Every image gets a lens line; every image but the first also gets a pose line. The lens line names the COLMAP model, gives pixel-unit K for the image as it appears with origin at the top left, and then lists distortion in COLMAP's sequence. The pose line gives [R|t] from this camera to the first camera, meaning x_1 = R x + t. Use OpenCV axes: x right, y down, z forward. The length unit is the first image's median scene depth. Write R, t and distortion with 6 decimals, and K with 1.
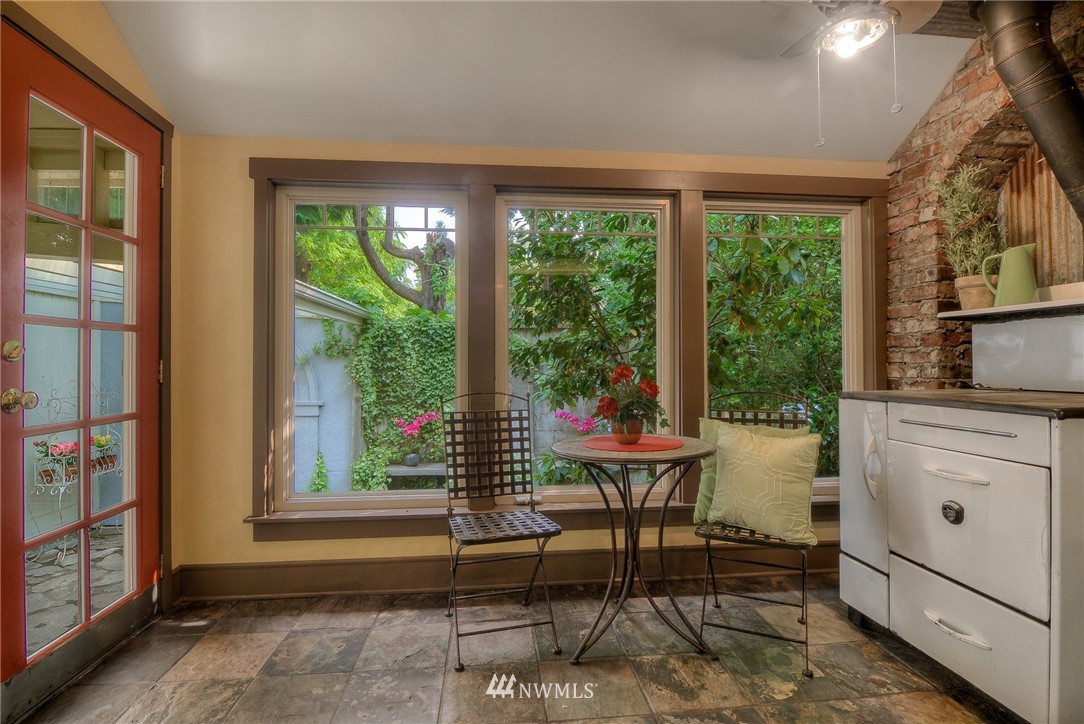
lens RADIAL K [[521.3, 0, 543.8], [0, 521.3, 353.1], [0, 0, 1]] dist [0.001356, -0.000048]
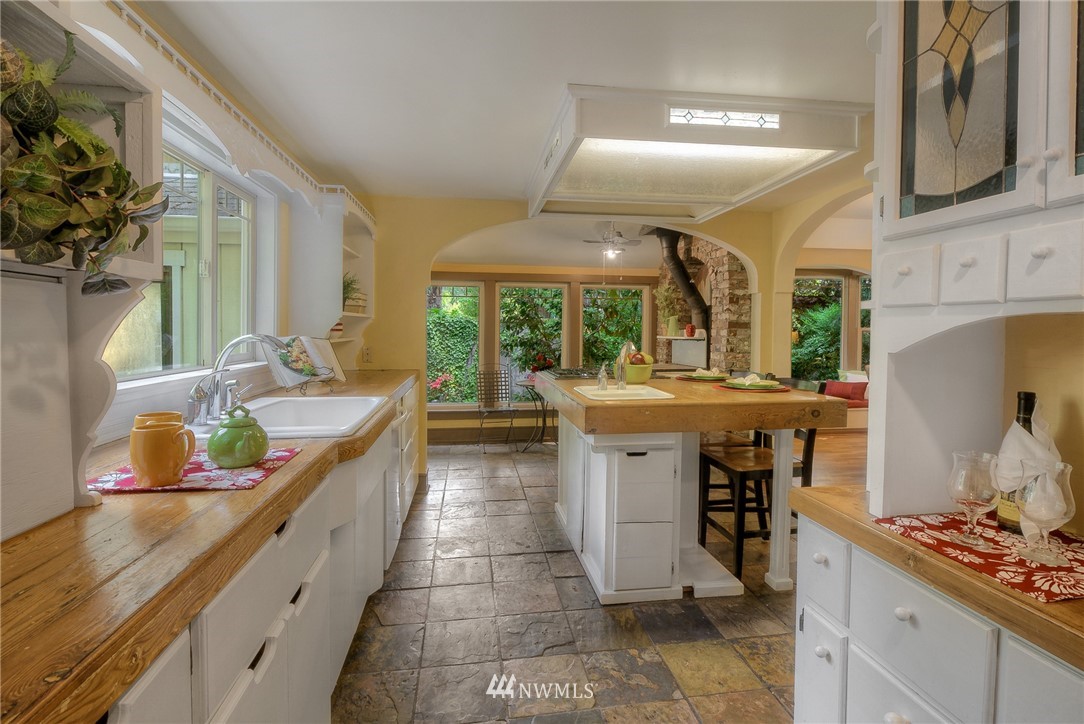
lens RADIAL K [[521.3, 0, 543.8], [0, 521.3, 353.1], [0, 0, 1]] dist [0.001356, -0.000048]
pose [[0.999177, 0.007848, 0.039804, 0.031525], [-0.010300, 0.998038, 0.061760, -0.097074], [-0.039242, -0.062119, 0.997297, -1.103143]]
